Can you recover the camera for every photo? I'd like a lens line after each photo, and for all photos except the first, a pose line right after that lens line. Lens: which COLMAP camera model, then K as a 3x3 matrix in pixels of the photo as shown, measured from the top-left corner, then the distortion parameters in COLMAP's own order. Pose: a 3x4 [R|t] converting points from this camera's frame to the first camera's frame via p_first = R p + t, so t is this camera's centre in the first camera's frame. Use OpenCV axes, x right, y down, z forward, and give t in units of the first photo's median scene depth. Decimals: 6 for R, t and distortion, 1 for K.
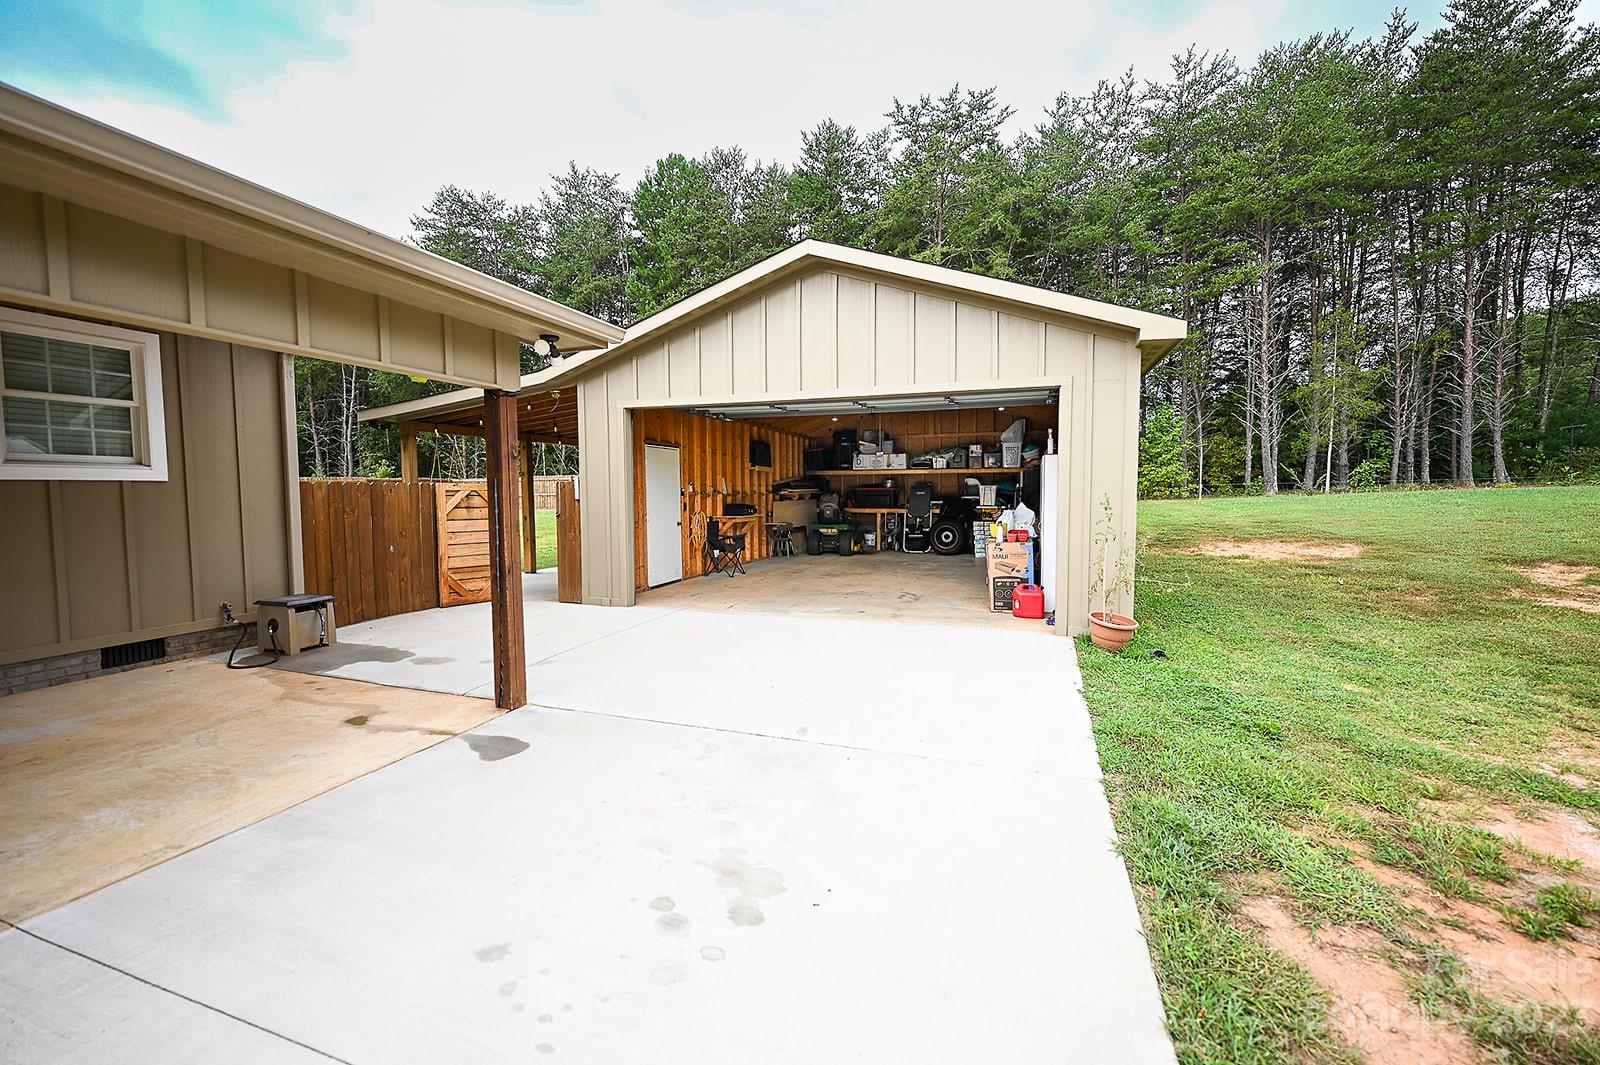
lens RADIAL K [[635.2, 0, 800.1], [0, 635.2, 527.4], [0, 0, 1]] dist [0.000629, -0.000425]
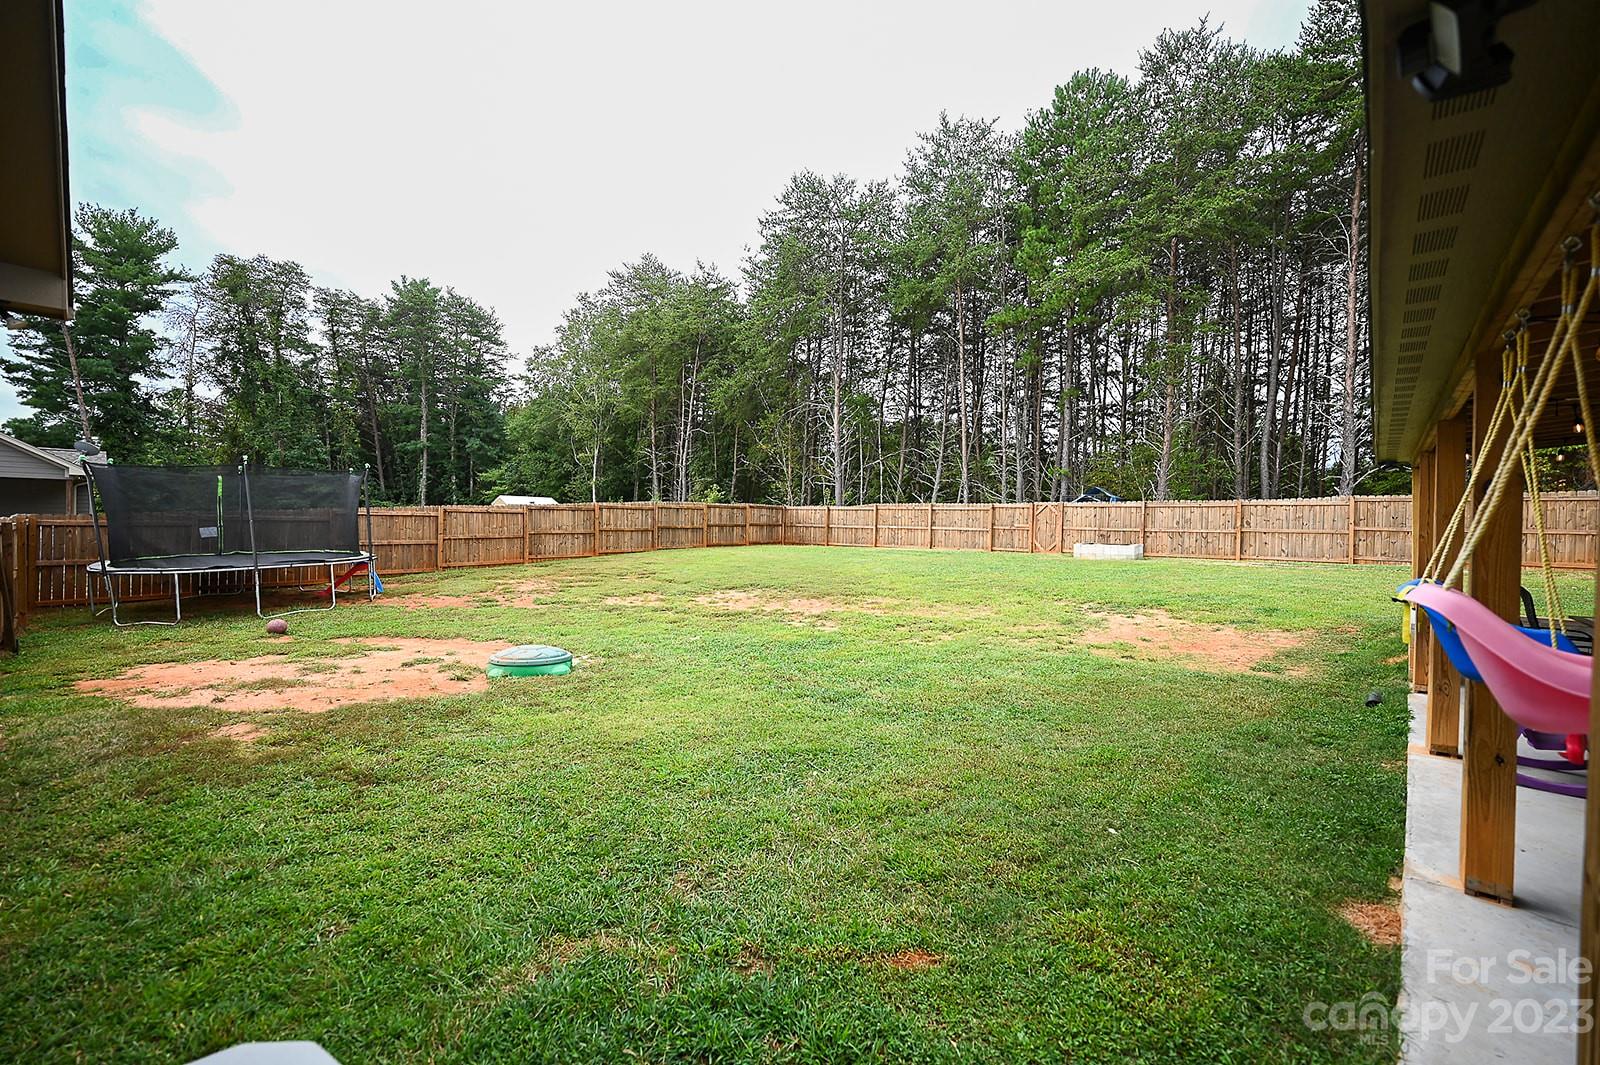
lens RADIAL K [[635.2, 0, 800.1], [0, 635.2, 534.3], [0, 0, 1]] dist [0.000629, -0.000425]
pose [[0.919086, 0.030808, -0.392851, -0.419287], [-0.044466, 0.998680, -0.025710, -0.035208], [0.391540, 0.041098, 0.919243, 0.468174]]
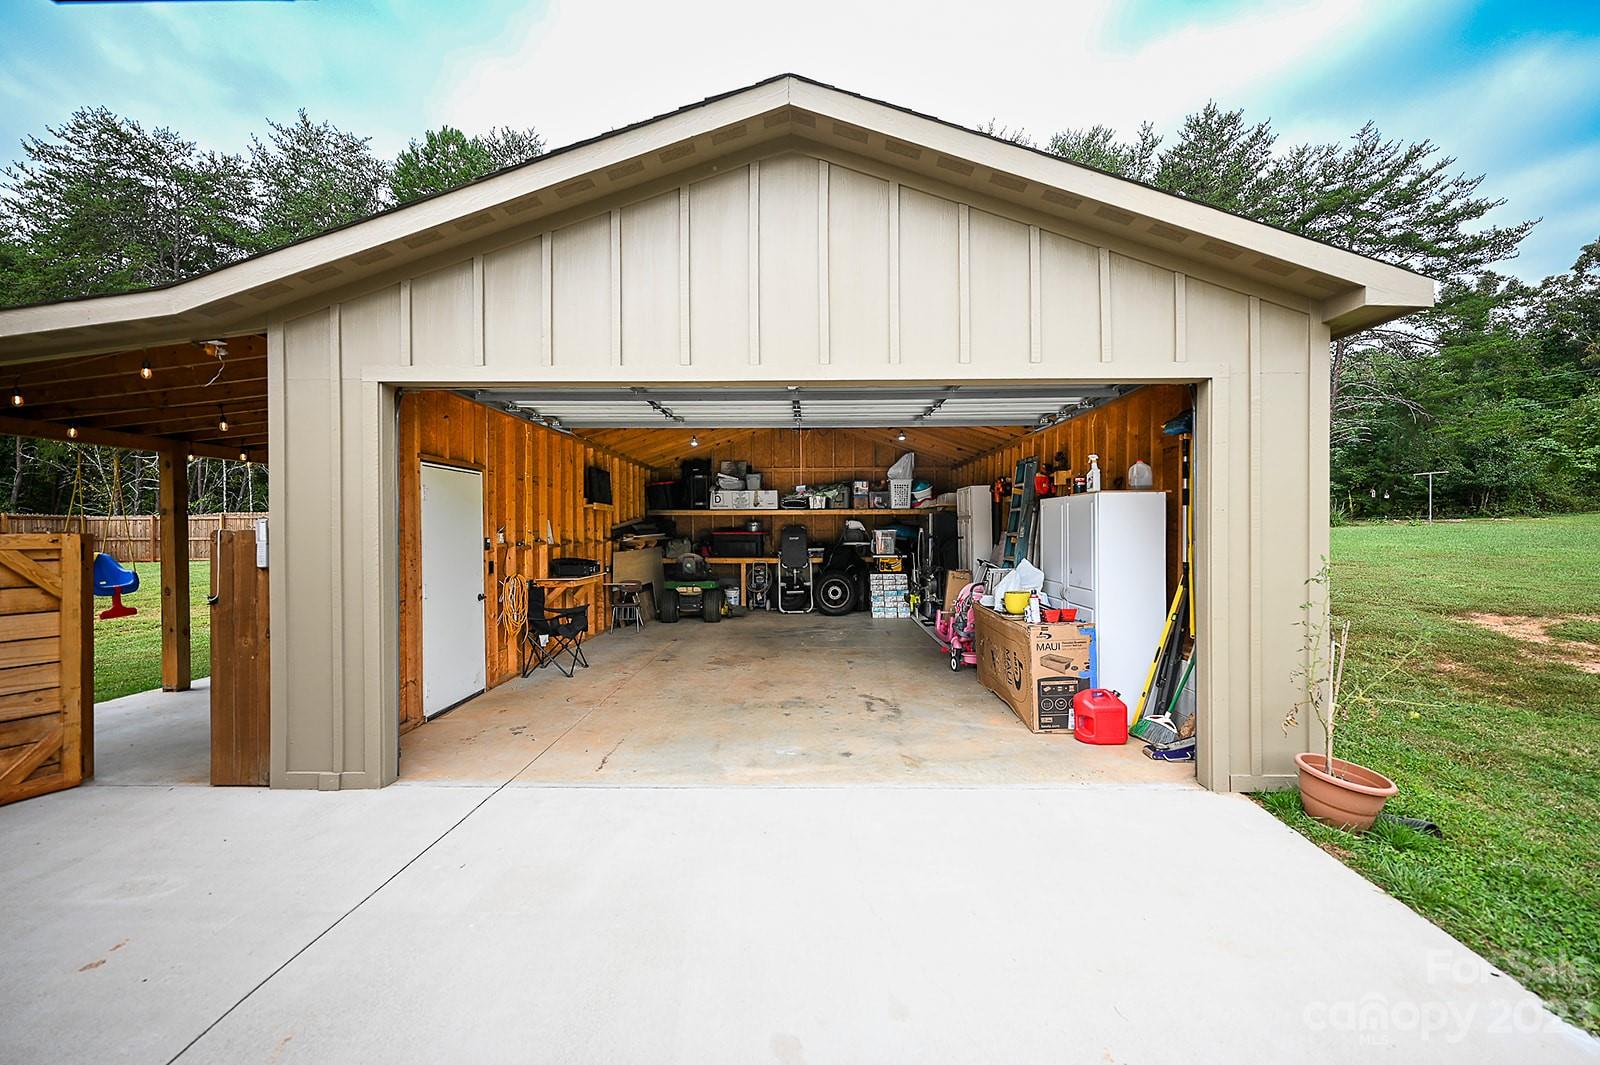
lens RADIAL K [[635.2, 0, 799.5], [0, 635.2, 531.6], [0, 0, 1]] dist [0.000629, -0.000425]
pose [[0.948679, -0.001007, 0.316239, -0.060665], [0.018173, 0.998516, -0.051337, -0.019958], [-0.315718, 0.054450, 0.947289, 0.213341]]
